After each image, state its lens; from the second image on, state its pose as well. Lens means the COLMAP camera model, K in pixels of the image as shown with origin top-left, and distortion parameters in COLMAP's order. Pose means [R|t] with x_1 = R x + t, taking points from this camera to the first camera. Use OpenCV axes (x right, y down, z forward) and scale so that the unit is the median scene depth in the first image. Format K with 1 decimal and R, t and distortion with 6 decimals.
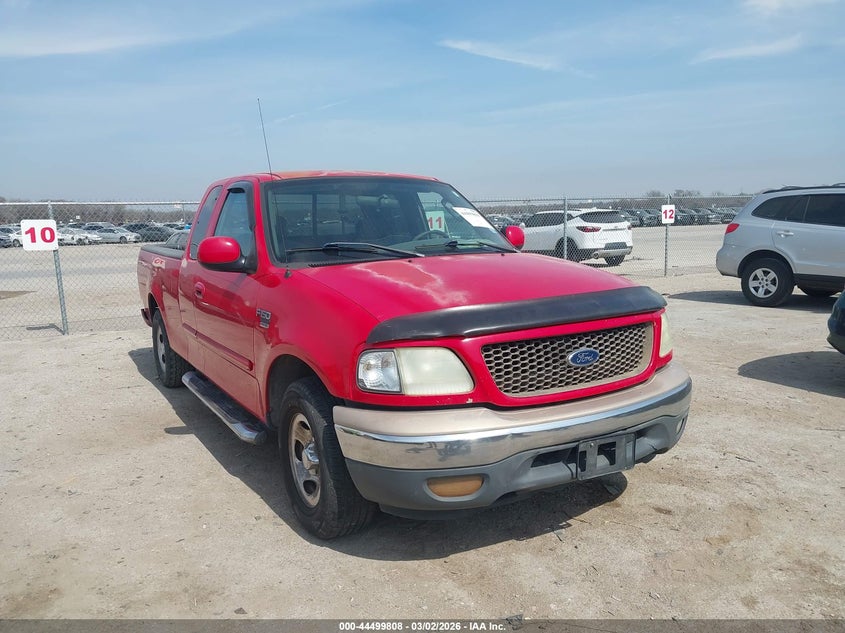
lens RADIAL K [[690.6, 0, 422.5], [0, 690.6, 316.5], [0, 0, 1]] dist [-0.000453, -0.000330]
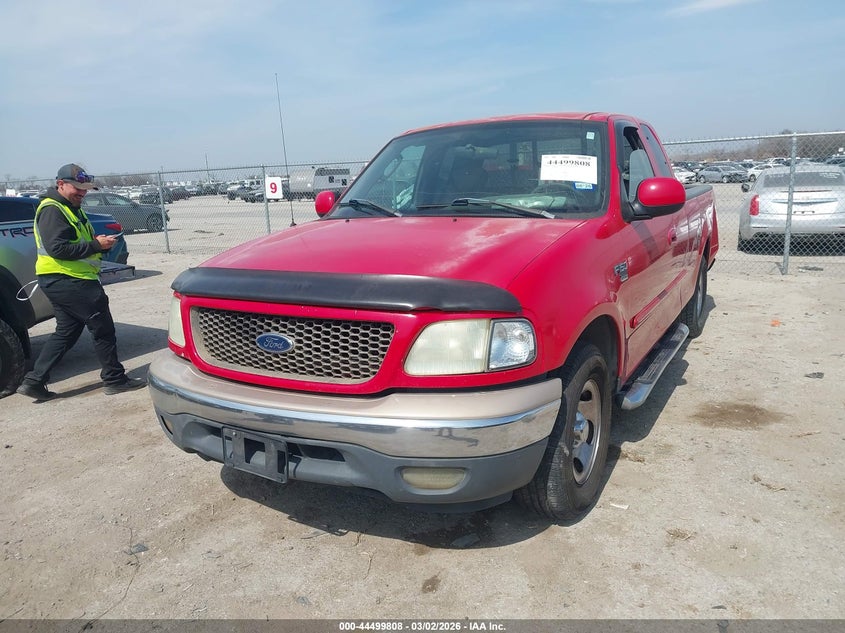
lens RADIAL K [[690.6, 0, 422.5], [0, 690.6, 316.5], [0, 0, 1]] dist [-0.000453, -0.000330]
pose [[0.473944, 0.185585, -0.860776, 0.961963], [-0.101326, 0.982539, 0.156047, -0.116641], [0.874706, 0.013261, 0.484473, 0.660366]]
